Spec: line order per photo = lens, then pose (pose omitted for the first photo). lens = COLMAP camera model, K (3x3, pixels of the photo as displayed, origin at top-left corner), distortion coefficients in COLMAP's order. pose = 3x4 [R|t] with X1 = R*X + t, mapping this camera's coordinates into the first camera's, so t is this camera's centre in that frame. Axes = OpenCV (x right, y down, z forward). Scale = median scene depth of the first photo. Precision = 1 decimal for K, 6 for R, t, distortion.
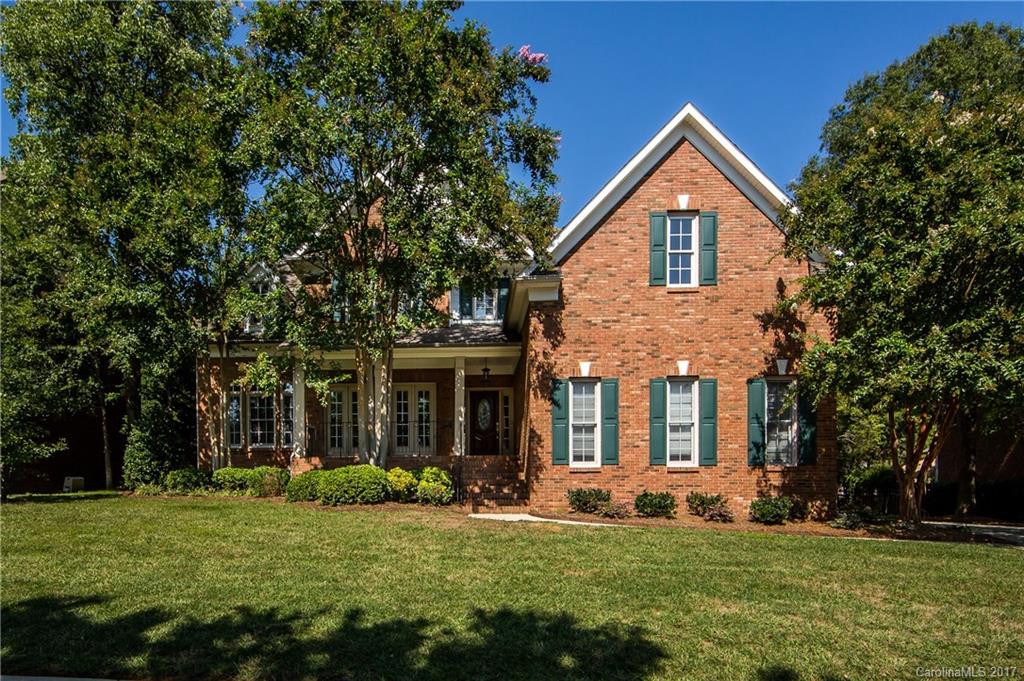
lens RADIAL K [[406.0, 0, 515.1], [0, 406.0, 343.4], [0, 0, 1]] dist [-0.004670, -0.000627]
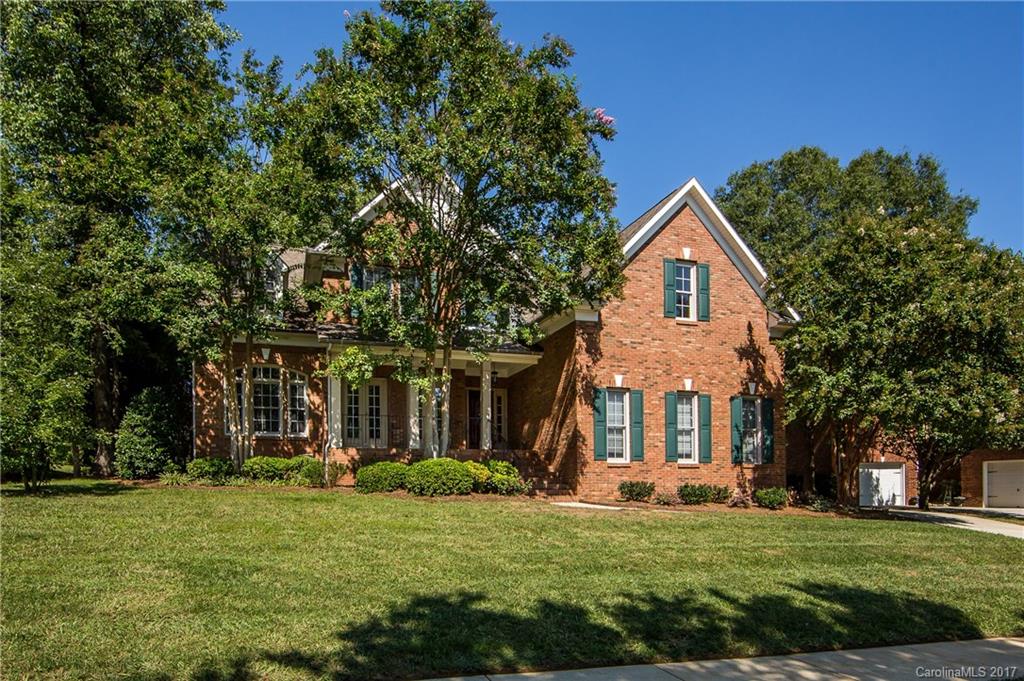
lens RADIAL K [[366.2, 0, 475.5], [0, 366.2, 341.1], [0, 0, 1]] dist [-0.007860, 0.000512]
pose [[0.974412, 0.084867, 0.208132, -0.477606], [-0.082059, 0.996382, -0.022103, 0.003658], [-0.209254, 0.004459, 0.977851, 0.025132]]
